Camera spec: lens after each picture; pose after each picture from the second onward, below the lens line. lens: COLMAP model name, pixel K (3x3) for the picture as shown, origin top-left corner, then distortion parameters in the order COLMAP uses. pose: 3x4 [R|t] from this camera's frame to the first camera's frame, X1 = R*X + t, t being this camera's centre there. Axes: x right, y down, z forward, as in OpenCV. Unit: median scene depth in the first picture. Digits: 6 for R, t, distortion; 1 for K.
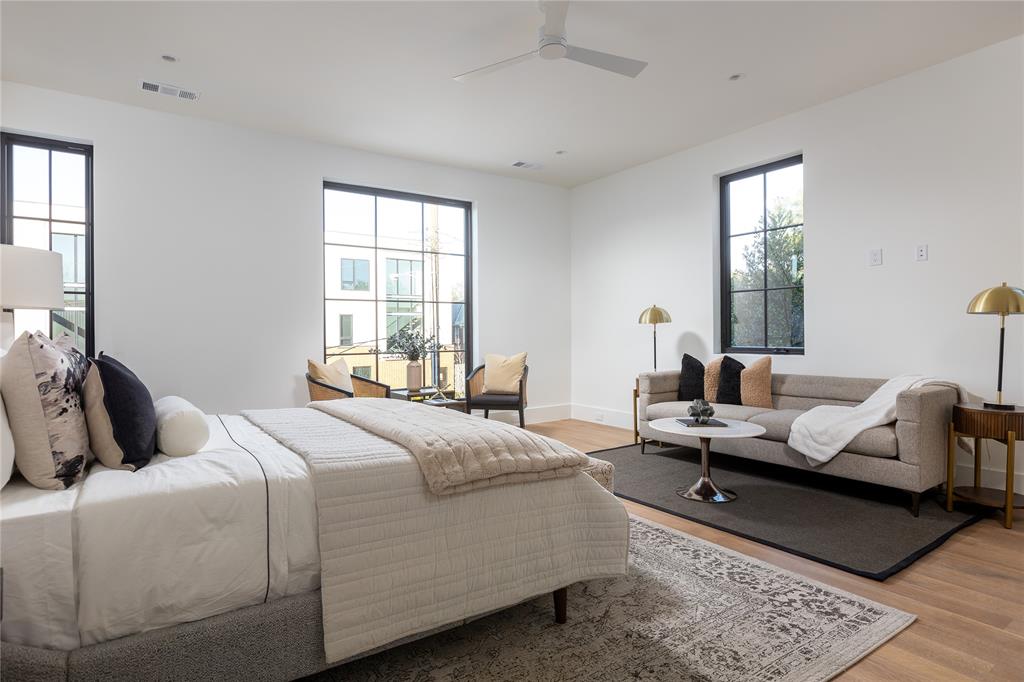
lens RADIAL K [[555.6, 0, 512.0], [0, 555.6, 341.0], [0, 0, 1]] dist [-0.000008, 0.000003]
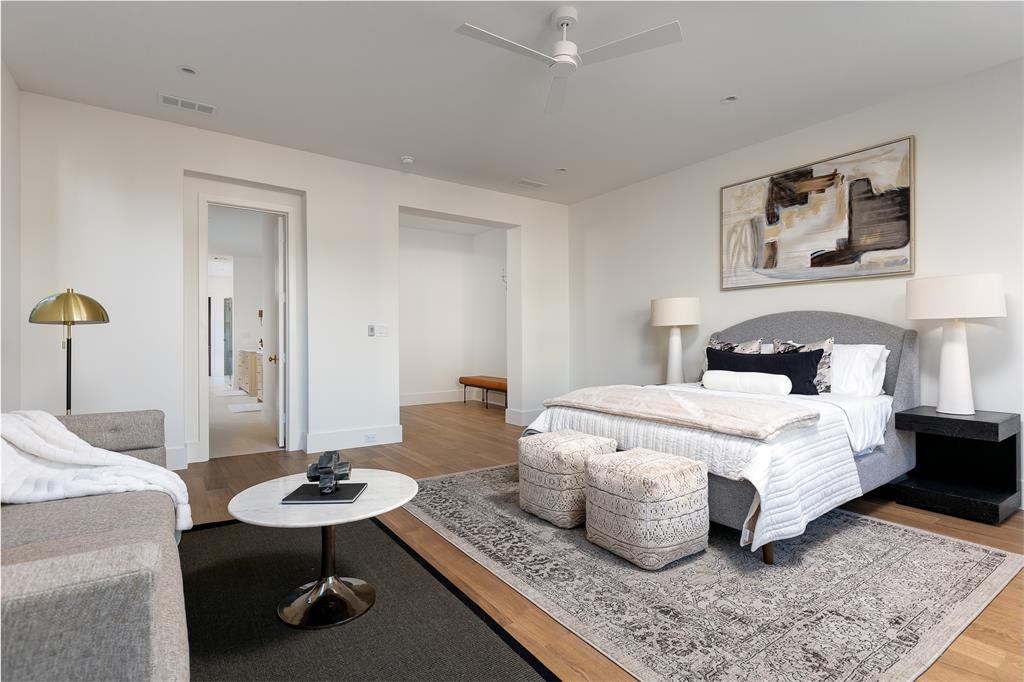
lens RADIAL K [[498.4, 0, 512.0], [0, 498.4, 341.0], [0, 0, 1]] dist [0.000041, 0.000001]
pose [[-0.999874, 0.008115, -0.013650, 0.209781], [0.007969, 0.999911, 0.010746, -0.027414], [0.013736, 0.010636, -0.999849, 2.176851]]
